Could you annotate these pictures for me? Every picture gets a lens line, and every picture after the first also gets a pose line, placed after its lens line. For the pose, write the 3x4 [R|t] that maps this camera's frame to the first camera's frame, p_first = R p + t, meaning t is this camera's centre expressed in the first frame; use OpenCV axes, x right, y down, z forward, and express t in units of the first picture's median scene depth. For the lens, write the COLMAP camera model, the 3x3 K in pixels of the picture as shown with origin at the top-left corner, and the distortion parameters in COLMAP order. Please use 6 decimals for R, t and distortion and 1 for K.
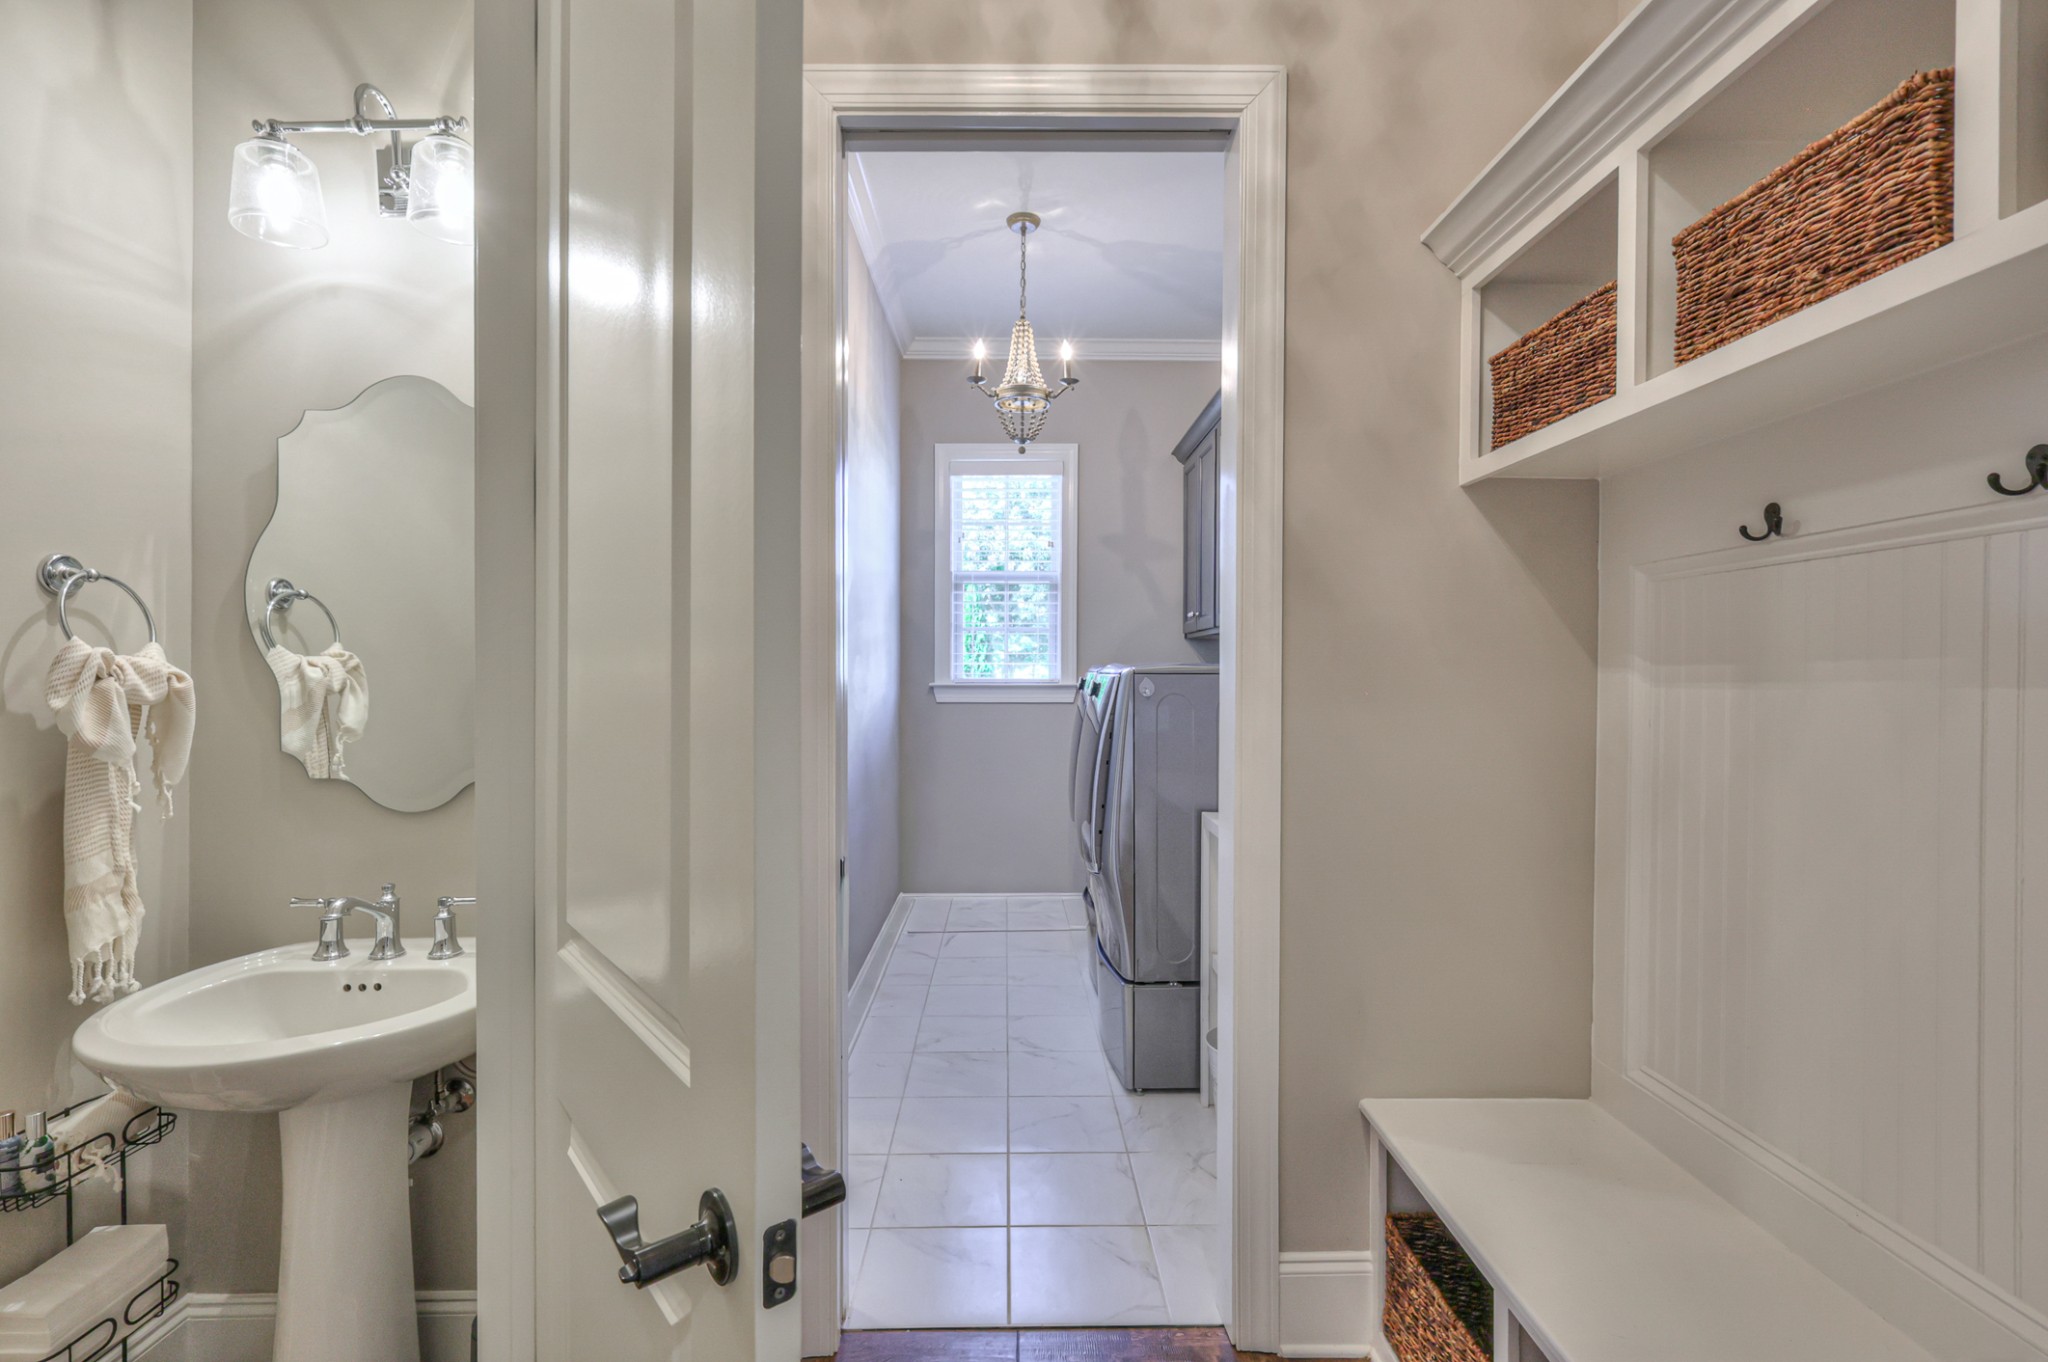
lens RADIAL K [[907.0, 0, 1035.2], [0, 907.0, 664.3], [0, 0, 1]] dist [0.001903, 0.000537]
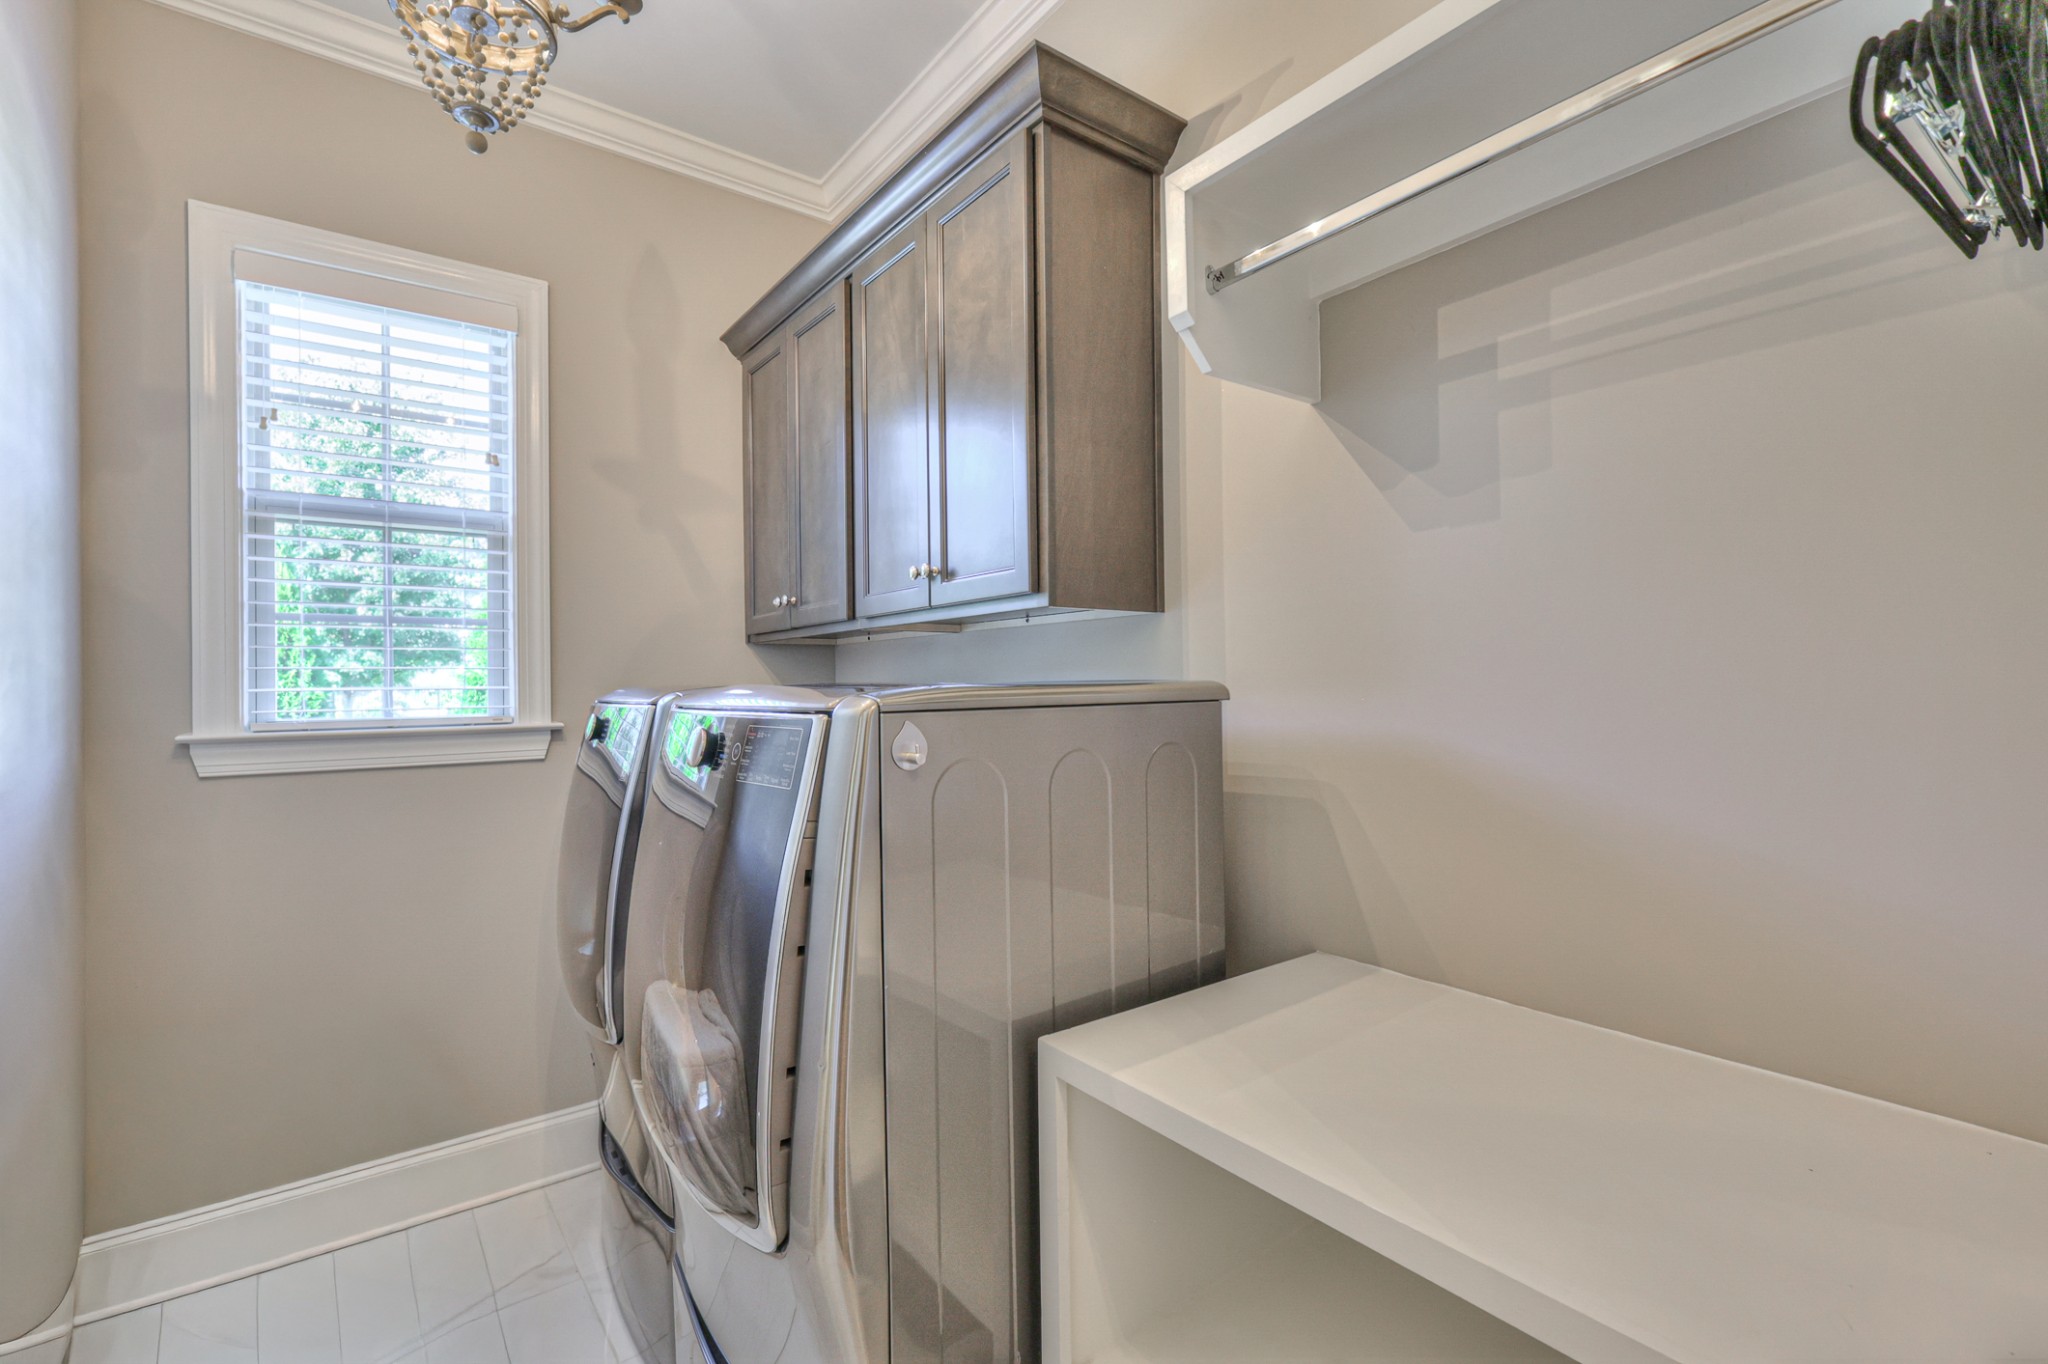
lens RADIAL K [[897.8, 0, 1027.7], [0, 897.8, 677.6], [0, 0, 1]] dist [0.003445, 0.000756]
pose [[0.809645, -0.007279, 0.586875, -0.038039], [0.011685, 0.999925, -0.003718, -0.001296], [-0.586804, 0.009868, 0.809669, 0.399769]]
